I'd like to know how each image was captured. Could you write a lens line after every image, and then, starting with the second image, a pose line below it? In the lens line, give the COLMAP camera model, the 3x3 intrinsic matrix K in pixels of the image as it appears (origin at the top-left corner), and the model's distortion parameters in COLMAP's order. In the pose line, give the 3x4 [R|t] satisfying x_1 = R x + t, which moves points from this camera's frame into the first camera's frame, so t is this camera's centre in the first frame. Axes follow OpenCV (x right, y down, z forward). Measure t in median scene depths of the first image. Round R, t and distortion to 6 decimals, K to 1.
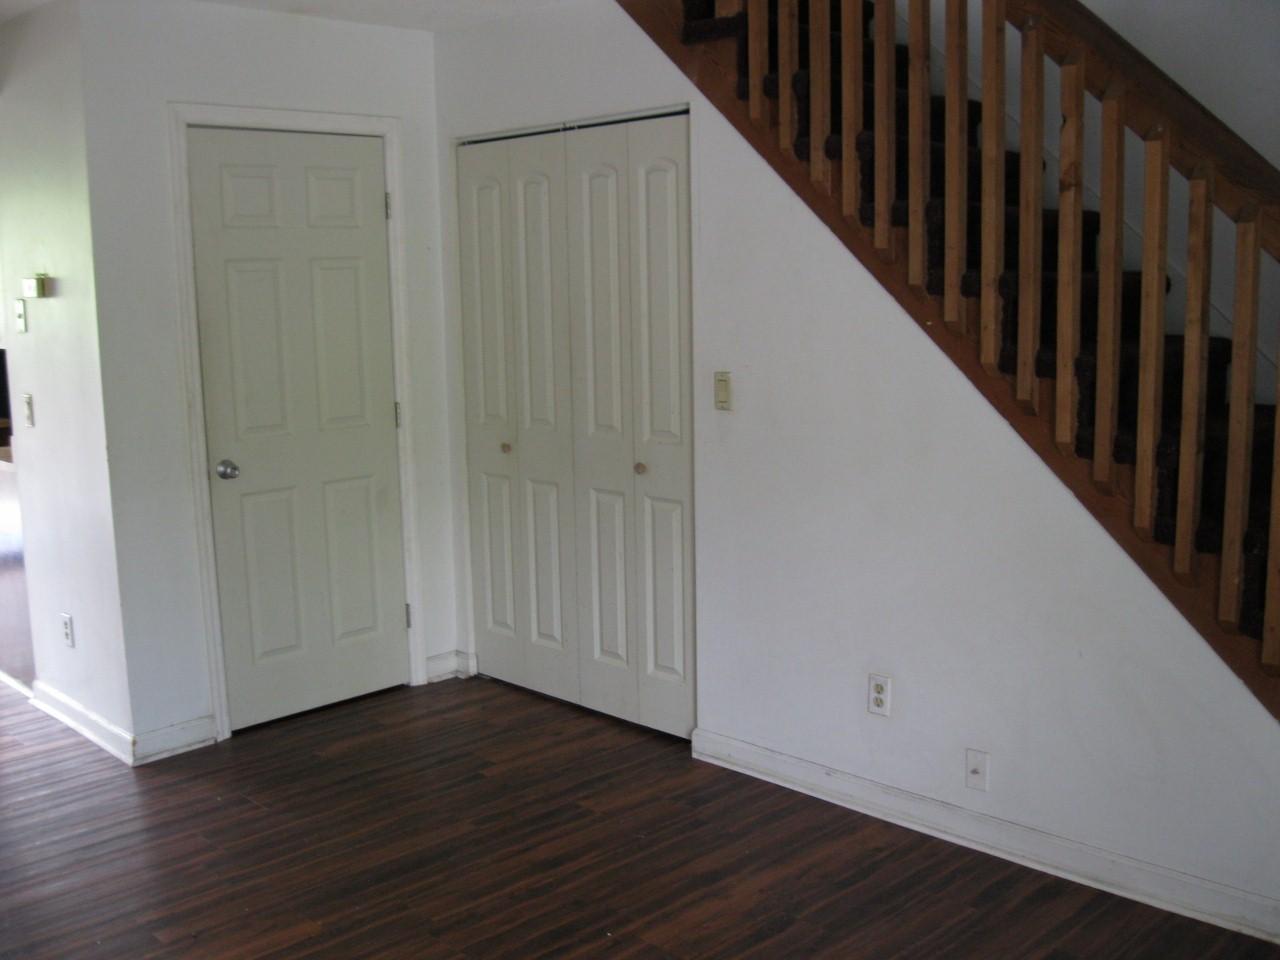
lens RADIAL K [[1311.4, 0, 640.0], [0, 1311.4, 480.0], [0, 0, 1]] dist [-0.123418, 0.033329]
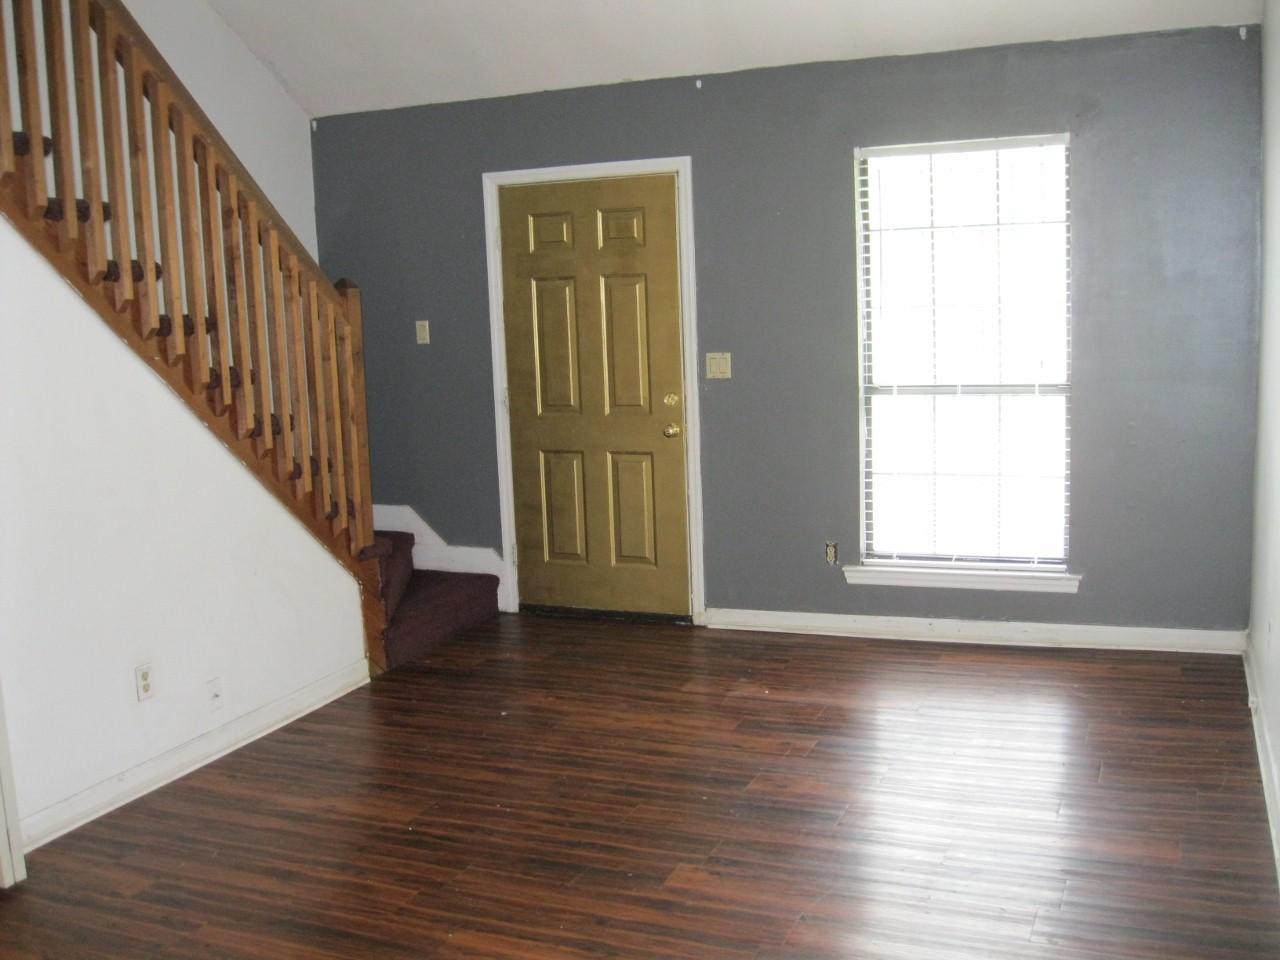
lens RADIAL K [[1311.4, 0, 640.0], [0, 1311.4, 480.0], [0, 0, 1]] dist [-0.123418, 0.033329]
pose [[-0.375581, -0.102081, 0.921150, -0.994236], [0.193297, 0.963430, 0.185579, -0.131658], [-0.906408, 0.247756, -0.342114, 0.927553]]
